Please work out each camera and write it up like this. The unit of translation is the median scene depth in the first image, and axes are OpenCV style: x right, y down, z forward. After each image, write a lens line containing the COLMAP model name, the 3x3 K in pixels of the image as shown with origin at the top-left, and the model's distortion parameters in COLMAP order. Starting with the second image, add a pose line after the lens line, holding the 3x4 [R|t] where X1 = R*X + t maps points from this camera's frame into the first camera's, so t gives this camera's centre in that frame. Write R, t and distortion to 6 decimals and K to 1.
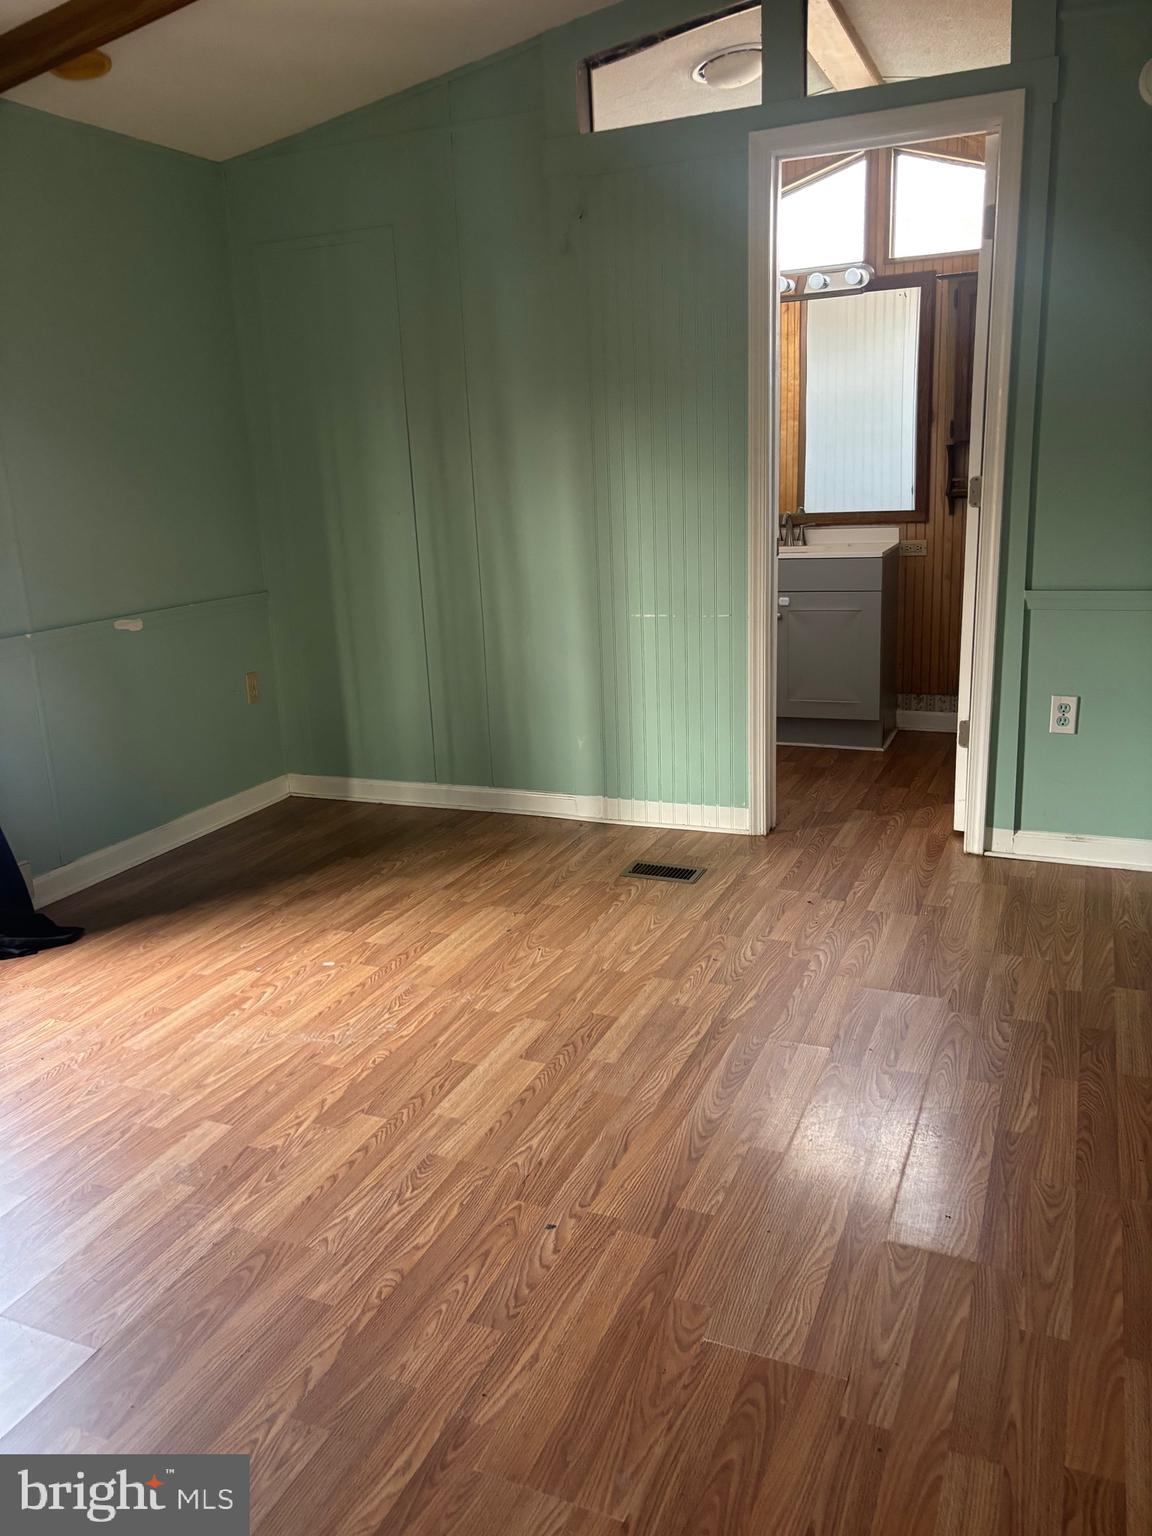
lens RADIAL K [[1170.3, 0, 576.0], [0, 1170.3, 768.0], [0, 0, 1]] dist [0.000913, 0.000059]
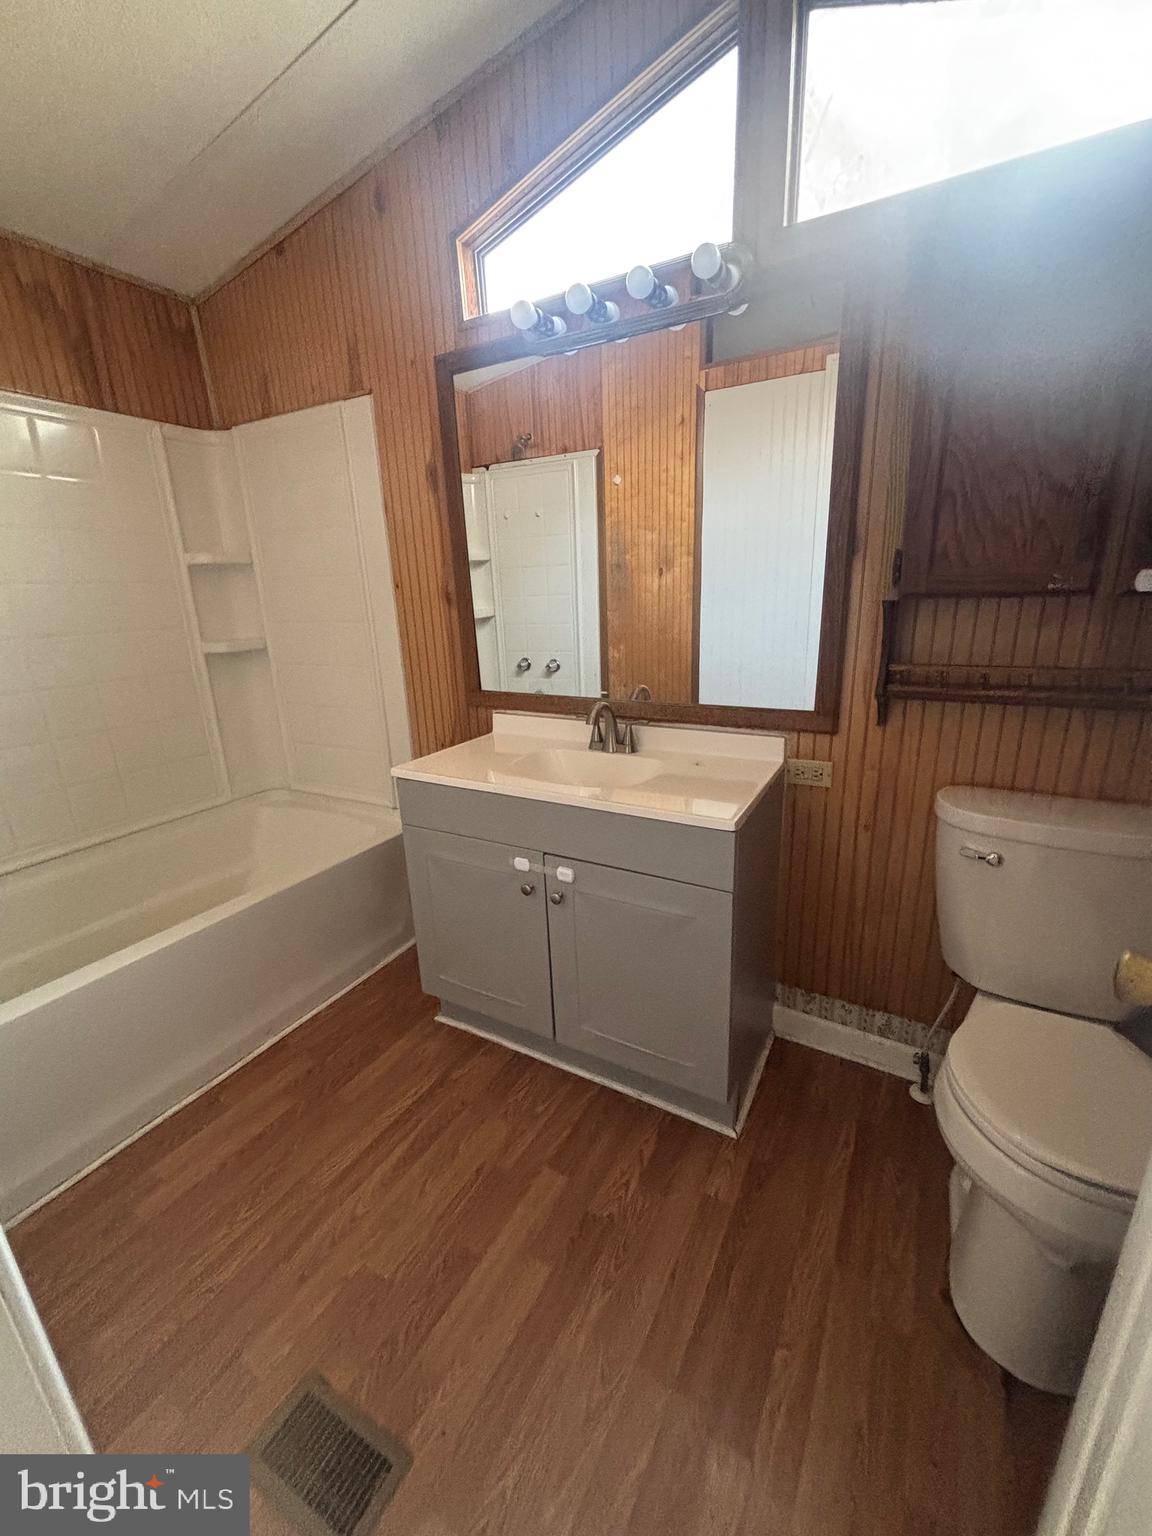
lens RADIAL K [[624.6, 0, 585.3], [0, 624.6, 774.6], [0, 0, 1]] dist [0.028409, -0.000030]
pose [[0.995361, 0.039101, -0.087907, 0.206432], [-0.035480, 0.998471, 0.042388, -0.198455], [0.089430, -0.039073, 0.995226, 0.683788]]
